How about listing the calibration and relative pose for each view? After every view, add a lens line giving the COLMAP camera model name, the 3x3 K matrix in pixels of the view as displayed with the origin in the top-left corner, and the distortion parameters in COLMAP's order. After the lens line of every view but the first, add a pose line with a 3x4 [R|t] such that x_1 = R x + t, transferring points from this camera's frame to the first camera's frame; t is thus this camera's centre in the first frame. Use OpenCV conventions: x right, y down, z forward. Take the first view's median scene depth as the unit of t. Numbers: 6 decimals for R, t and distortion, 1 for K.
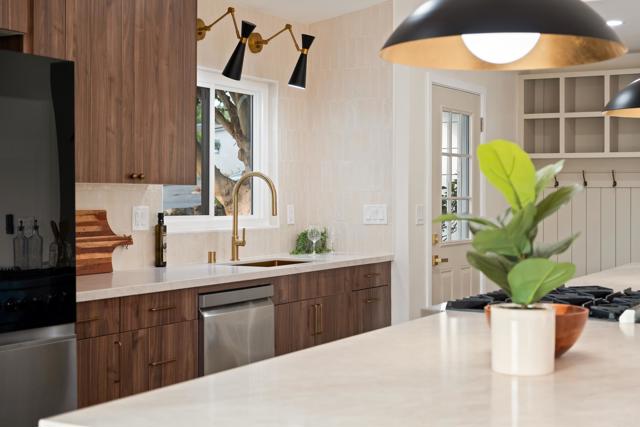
lens RADIAL K [[1021.2, 0, 320.0], [0, 1021.2, 213.5], [0, 0, 1]] dist [-0.006760, -0.021344]
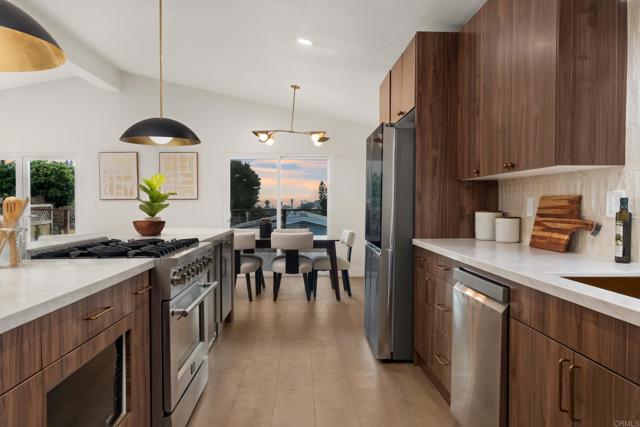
lens RADIAL K [[490.9, 0, 320.0], [0, 490.9, 213.5], [0, 0, 1]] dist [0.002800, 0.001286]
pose [[-0.846898, 0.010341, -0.531655, 0.283094], [-0.010756, 0.999273, 0.036569, 0.000130], [0.531646, 0.036689, -0.846171, 1.278634]]
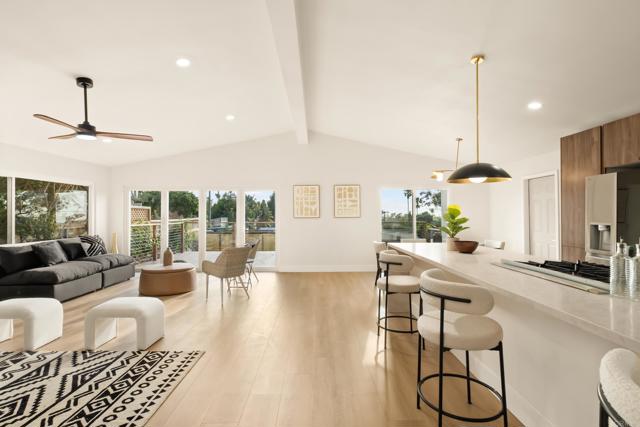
lens RADIAL K [[310.2, 0, 318.4], [0, 310.2, 211.7], [0, 0, 1]] dist [0.010957, 0.000182]
pose [[-0.860579, -0.001930, -0.509314, 0.673130], [-0.007070, 0.999942, 0.008157, -0.020759], [0.509268, 0.010620, -0.860542, 0.887005]]
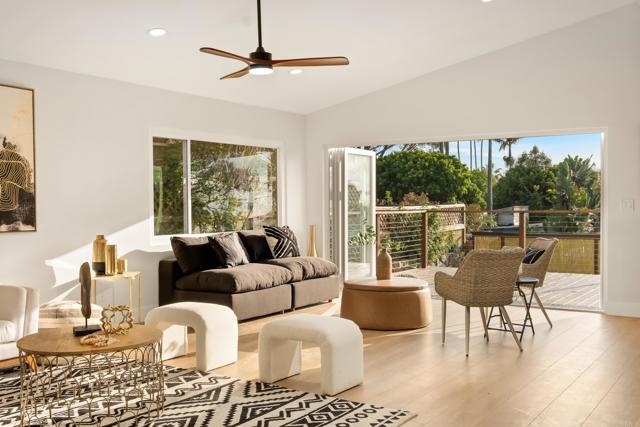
lens RADIAL K [[668.4, 0, 320.0], [0, 668.4, 213.5], [0, 0, 1]] dist [-0.001039, 0.001526]
pose [[-0.998189, 0.006250, 0.059837, 0.619840], [0.008368, 0.999345, 0.035212, -0.000790], [-0.059578, 0.035649, -0.997587, 1.012366]]
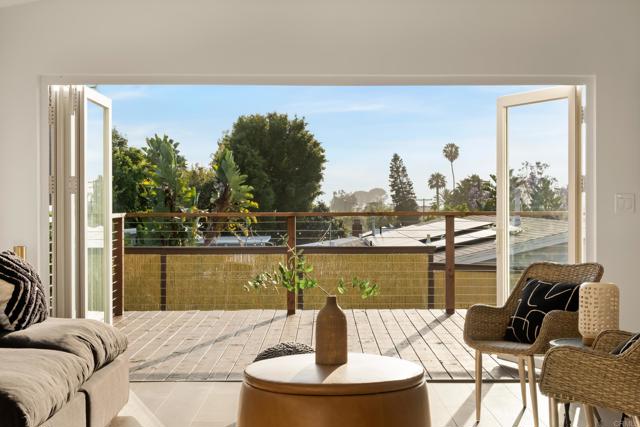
lens RADIAL K [[940.0, 0, 320.0], [0, 940.0, 213.5], [0, 0, 1]] dist [0.179331, 0.000631]
pose [[-0.869833, 0.011826, -0.493205, 1.004563], [-0.005310, 0.999430, 0.033330, 0.009644], [0.493318, 0.031610, -0.869274, 0.454966]]
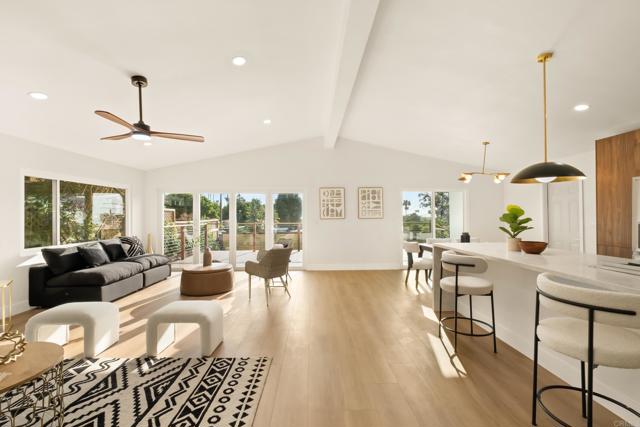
lens RADIAL K [[279.0, 0, 320.0], [0, 279.0, 213.5], [0, 0, 1]] dist [-0.001076, -0.000118]
pose [[-0.852441, 0.001320, -0.522822, 0.747881], [-0.003624, 0.999958, 0.008433, -0.017349], [0.522811, 0.009083, -0.852400, 0.751373]]
